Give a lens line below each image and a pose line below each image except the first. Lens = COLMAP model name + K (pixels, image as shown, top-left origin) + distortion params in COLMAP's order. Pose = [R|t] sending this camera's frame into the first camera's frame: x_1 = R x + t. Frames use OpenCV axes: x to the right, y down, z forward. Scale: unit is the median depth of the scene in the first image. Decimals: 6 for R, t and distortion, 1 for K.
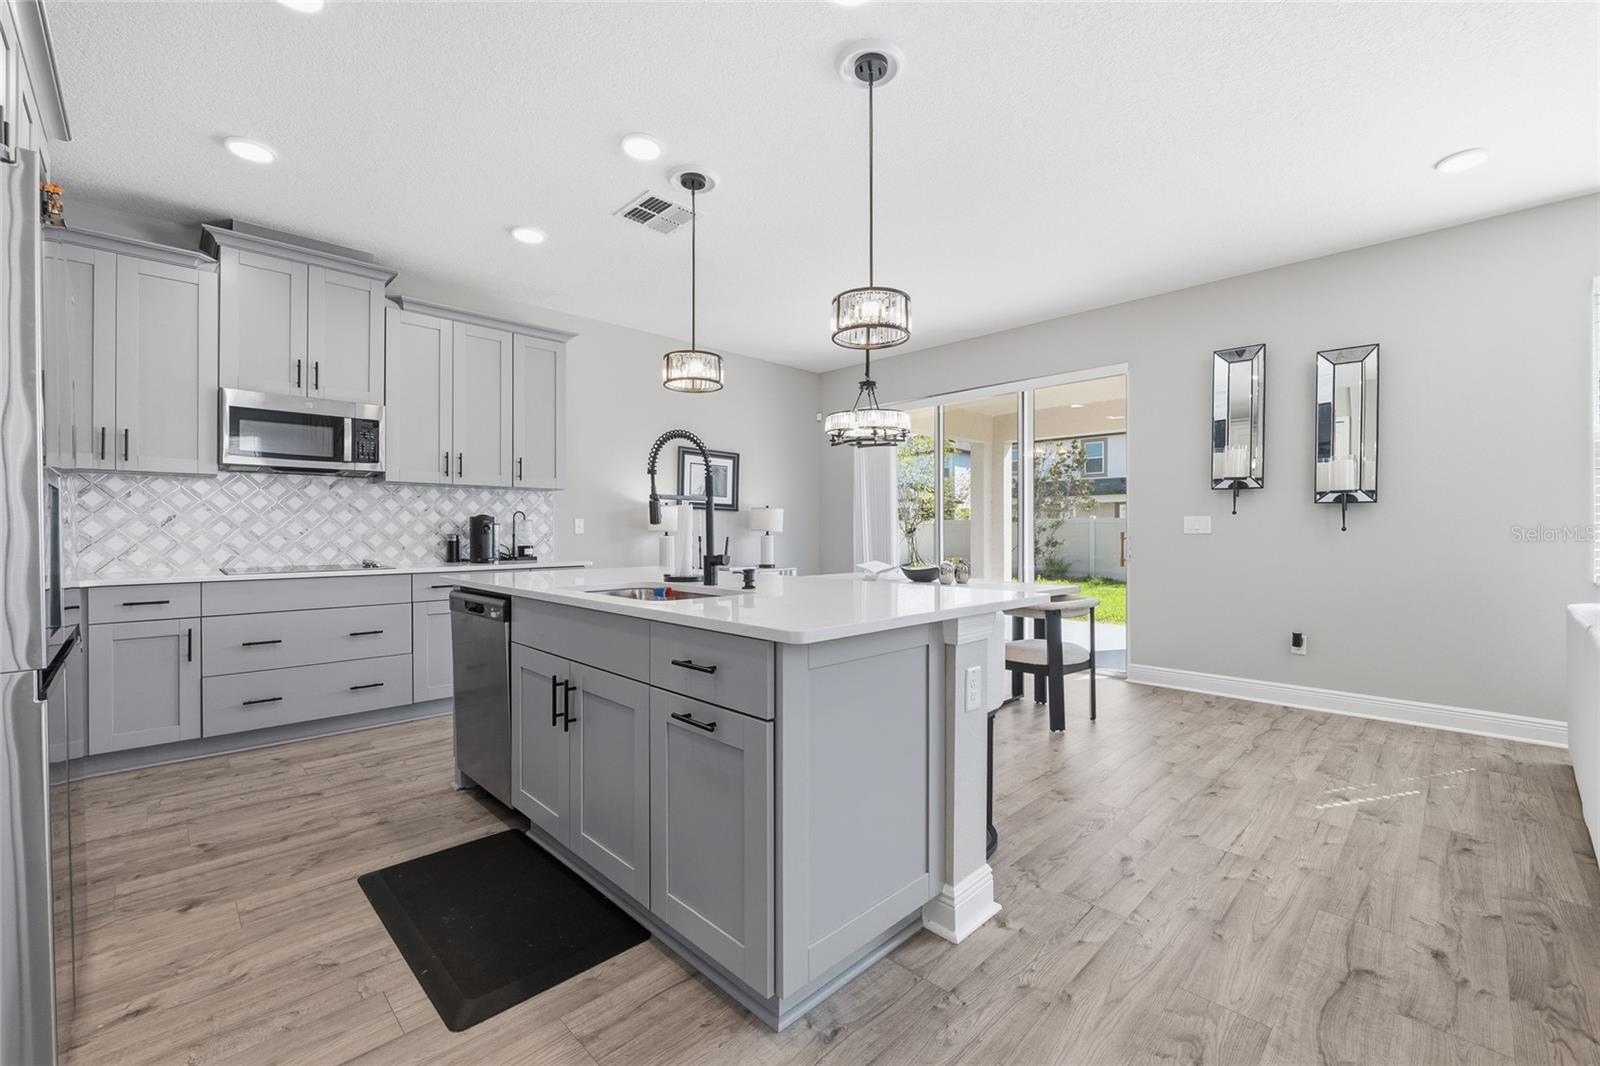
lens RADIAL K [[663.0, 0, 801.4], [0, 663.0, 530.7], [0, 0, 1]] dist [-0.011949, 0.000299]
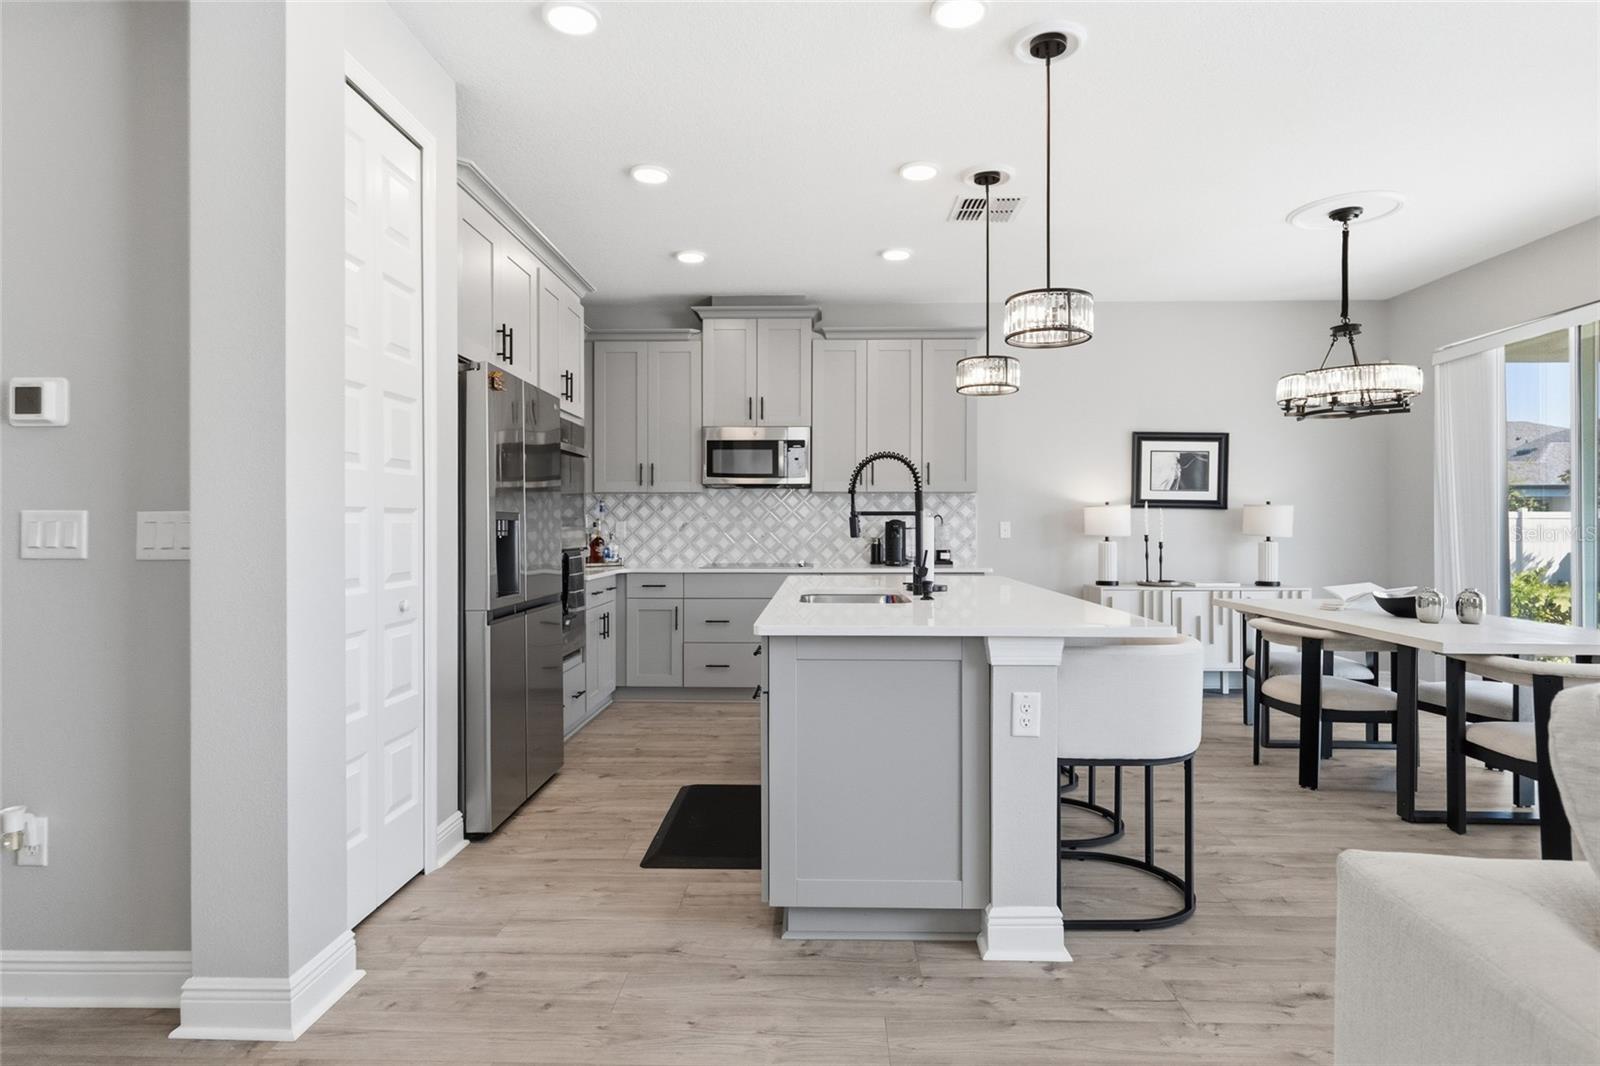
lens RADIAL K [[861.1, 0, 800.1], [0, 861.1, 525.2], [0, 0, 1]] dist [0.001353, 0.000106]
pose [[0.691216, 0.000923, -0.722648, 0.500938], [-0.000436, 1.000000, 0.000860, -0.020810], [0.722648, -0.000279, 0.691216, -0.058434]]
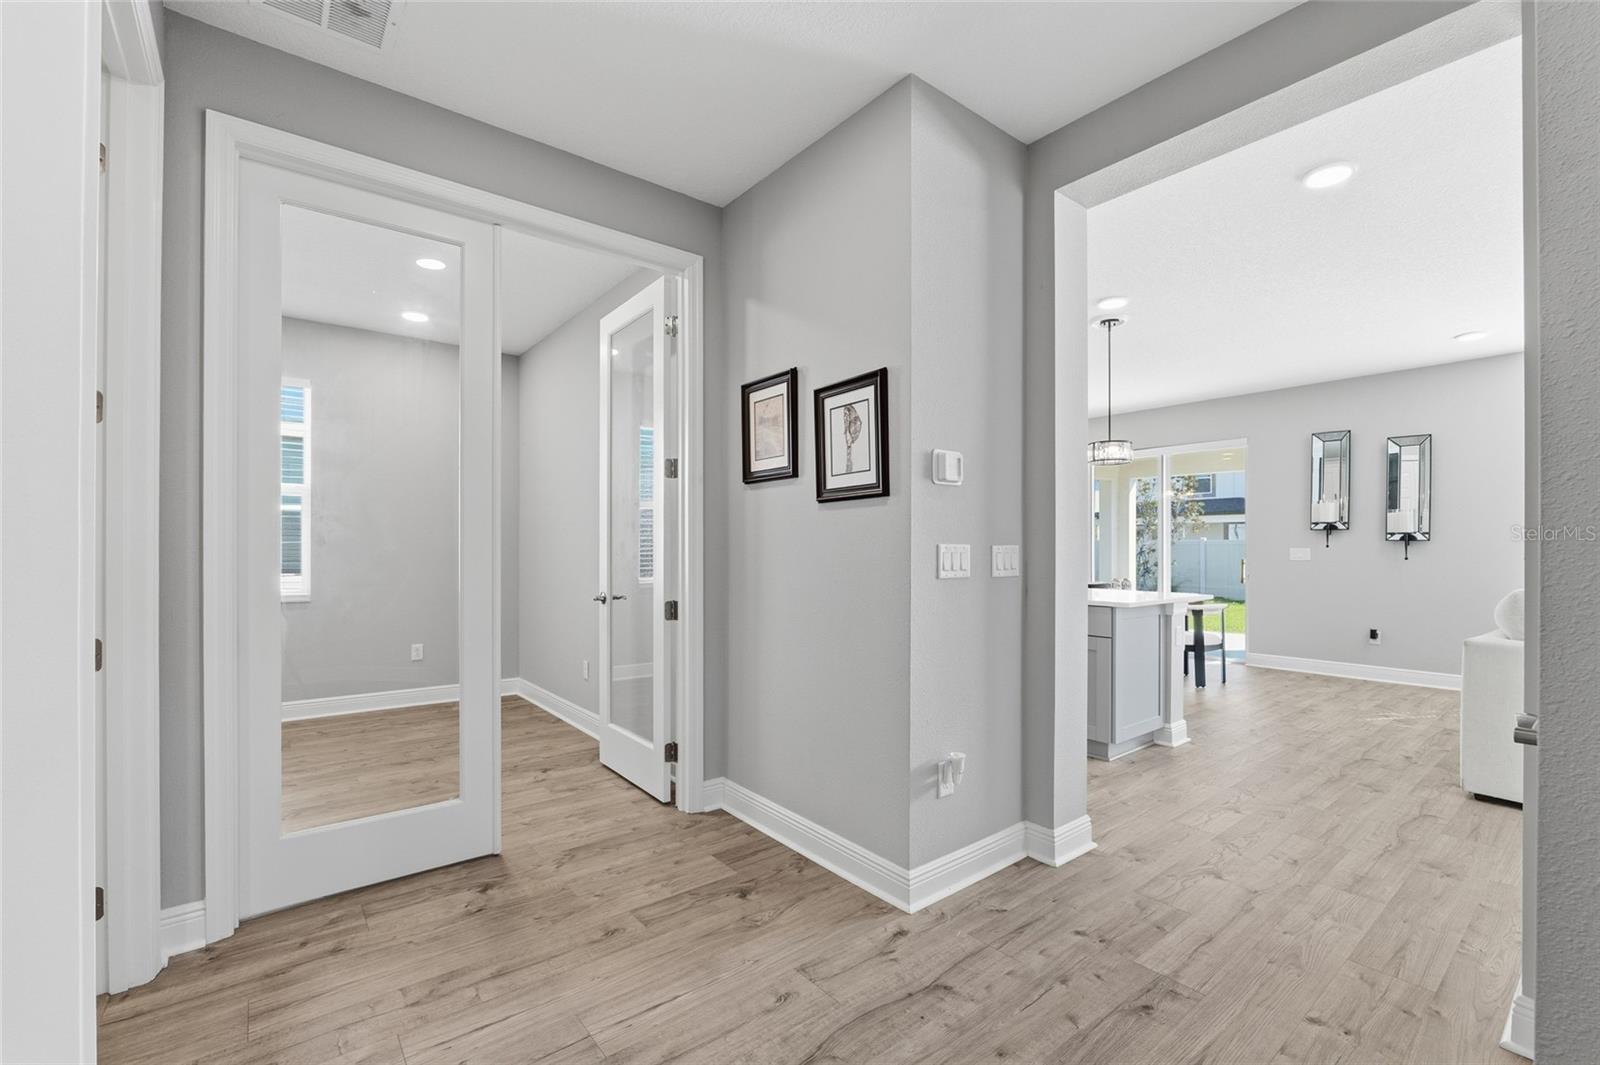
lens RADIAL K [[654.7, 0, 795.7], [0, 654.7, 551.6], [0, 0, 1]] dist [-0.001932, -0.008425]
pose [[0.991105, 0.000864, -0.133079, -0.378940], [-0.000313, 0.999991, 0.004166, -0.026018], [0.133081, -0.004087, 0.991097, -0.699088]]
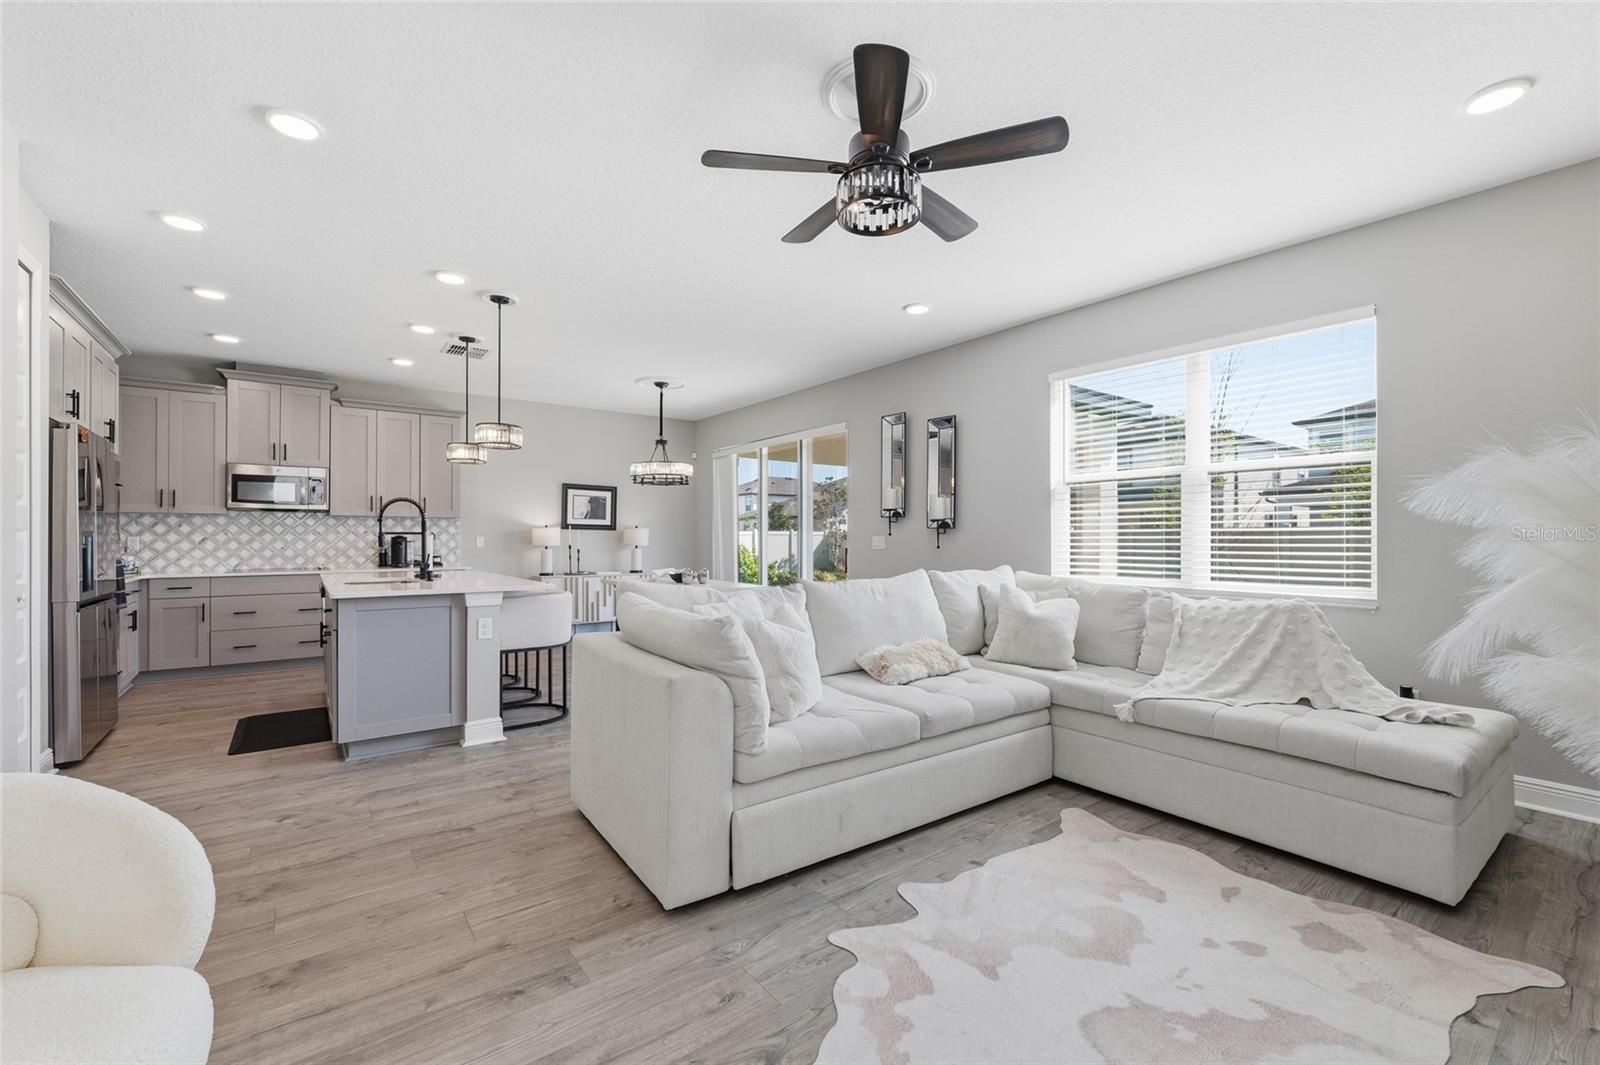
lens RADIAL K [[666.1, 0, 796.2], [0, 666.1, 535.7], [0, 0, 1]] dist [-0.007462, -0.000279]
pose [[0.990526, 0.000567, -0.137321, 0.802348], [-0.001068, 0.999993, -0.003572, -0.024760], [0.137318, 0.003685, 0.990520, -0.490793]]
